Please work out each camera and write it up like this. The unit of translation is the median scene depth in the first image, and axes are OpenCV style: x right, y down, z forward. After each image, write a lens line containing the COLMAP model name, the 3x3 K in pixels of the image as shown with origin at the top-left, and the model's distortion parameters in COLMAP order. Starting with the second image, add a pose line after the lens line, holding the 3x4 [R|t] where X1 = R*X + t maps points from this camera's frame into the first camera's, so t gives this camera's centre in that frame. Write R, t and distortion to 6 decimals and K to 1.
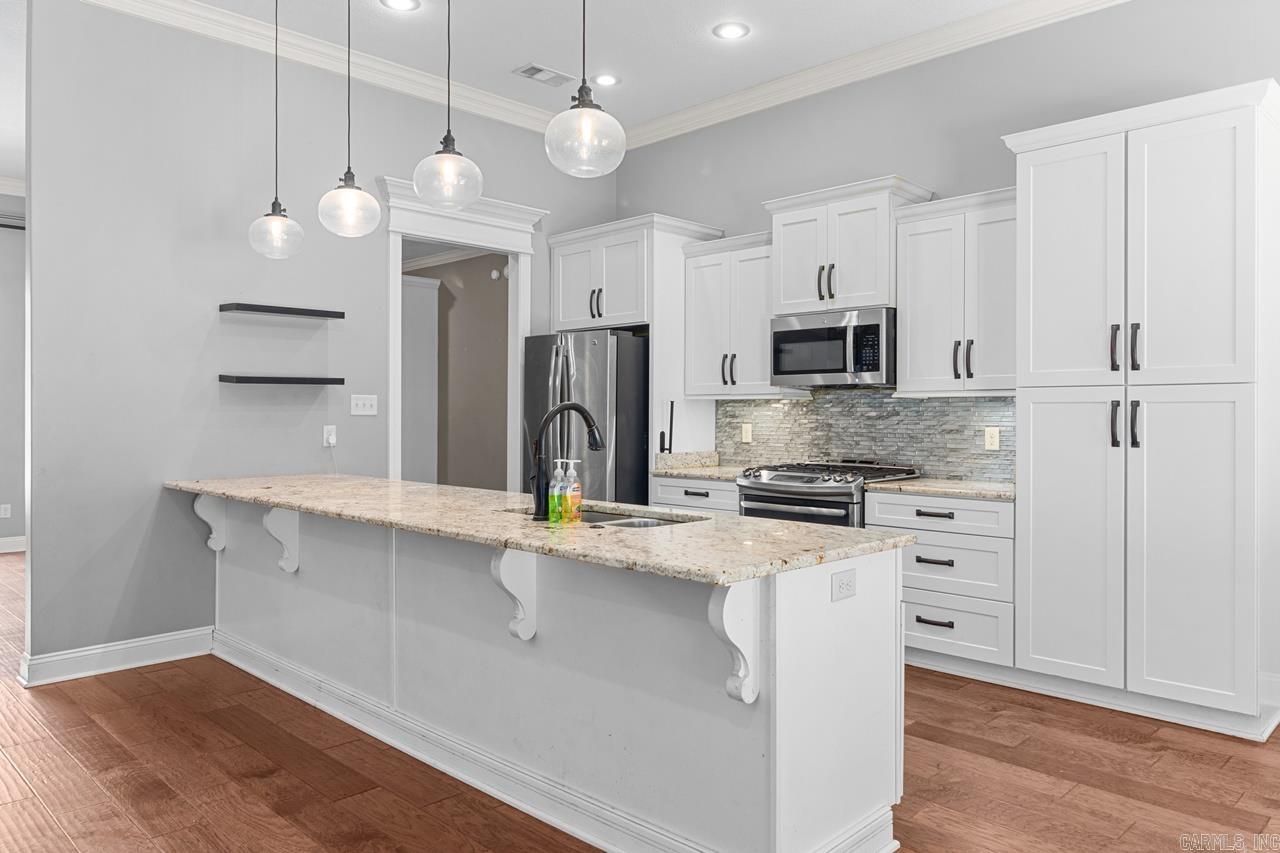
lens RADIAL K [[896.2, 0, 653.7], [0, 896.2, 415.3], [0, 0, 1]] dist [-0.003620, -0.001003]
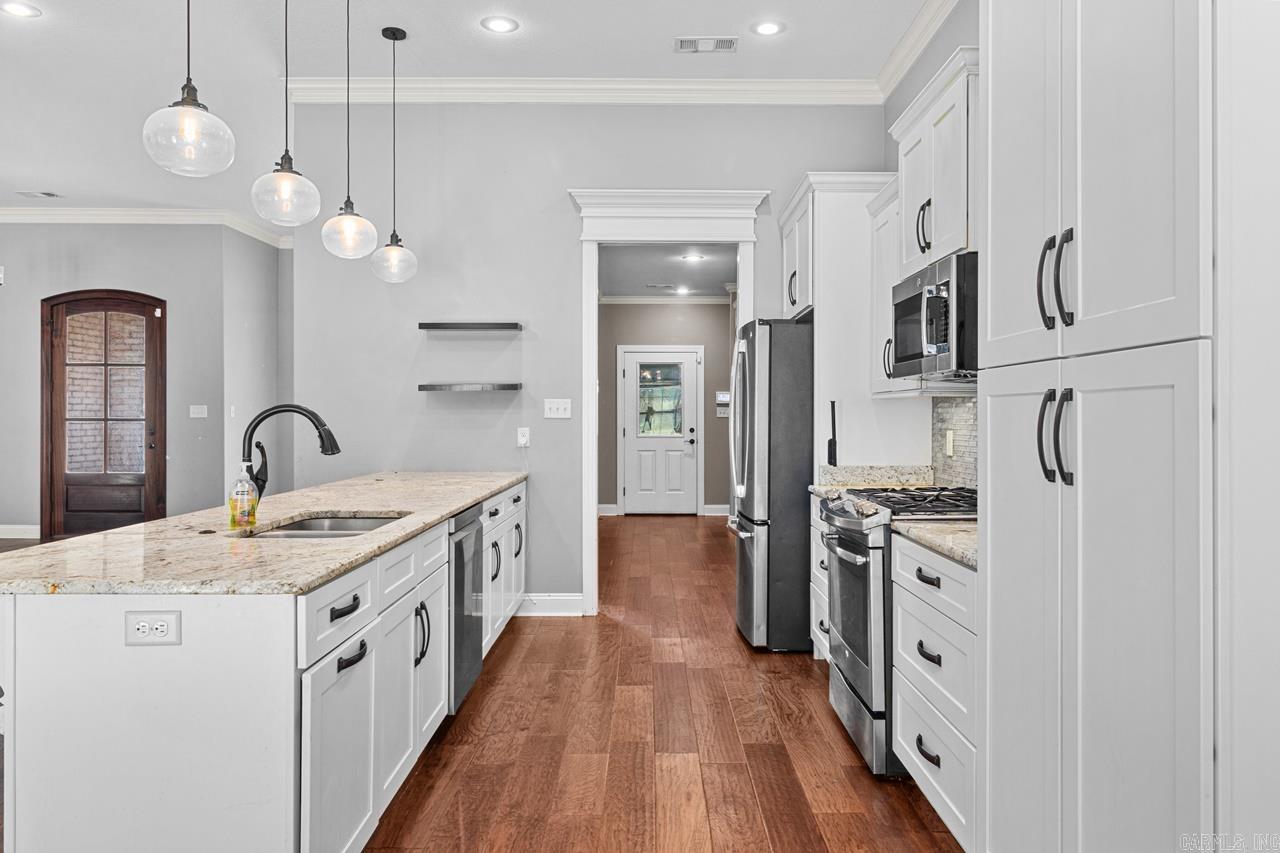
lens RADIAL K [[887.4, 0, 647.7], [0, 887.4, 410.1], [0, 0, 1]] dist [0.003794, 0.001947]
pose [[0.702703, -0.006008, -0.711458, 0.535497], [-0.001232, 0.999953, -0.009661, 0.000138], [0.711482, 0.007665, 0.702662, 0.368527]]
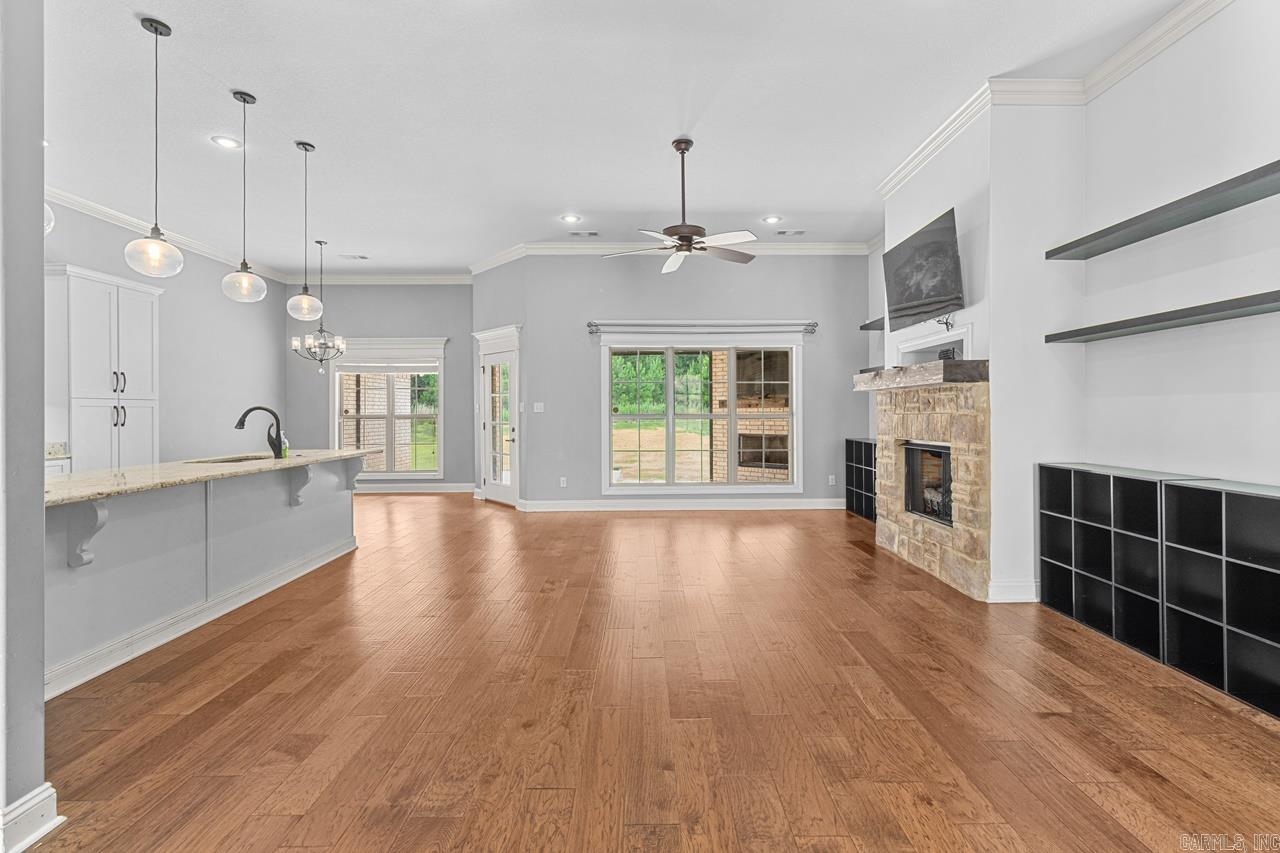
lens RADIAL K [[599.7, 0, 646.6], [0, 599.7, 413.6], [0, 0, 1]] dist [0.000188, 0.001172]
pose [[-0.701140, -0.004791, 0.713008, -1.105891], [0.002863, 0.999950, 0.009534, -0.004858], [-0.713018, 0.008726, -0.701091, 0.830078]]
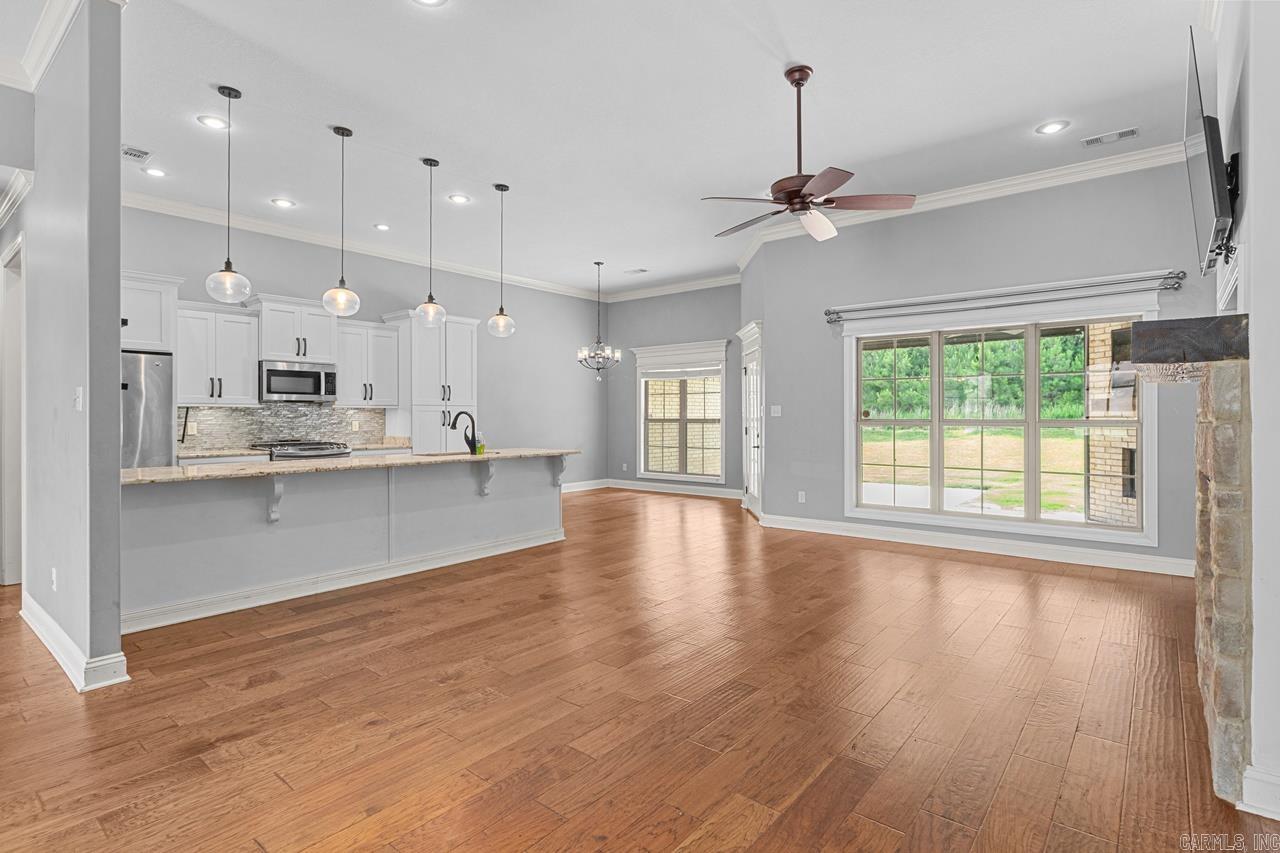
lens RADIAL K [[632.6, 0, 642.7], [0, 632.6, 418.5], [0, 0, 1]] dist [-0.001841, -0.001105]
pose [[-0.079095, -0.009110, 0.996825, -1.231078], [0.004303, 0.999946, 0.009480, -0.004872], [-0.996858, 0.005039, -0.079052, 0.379419]]
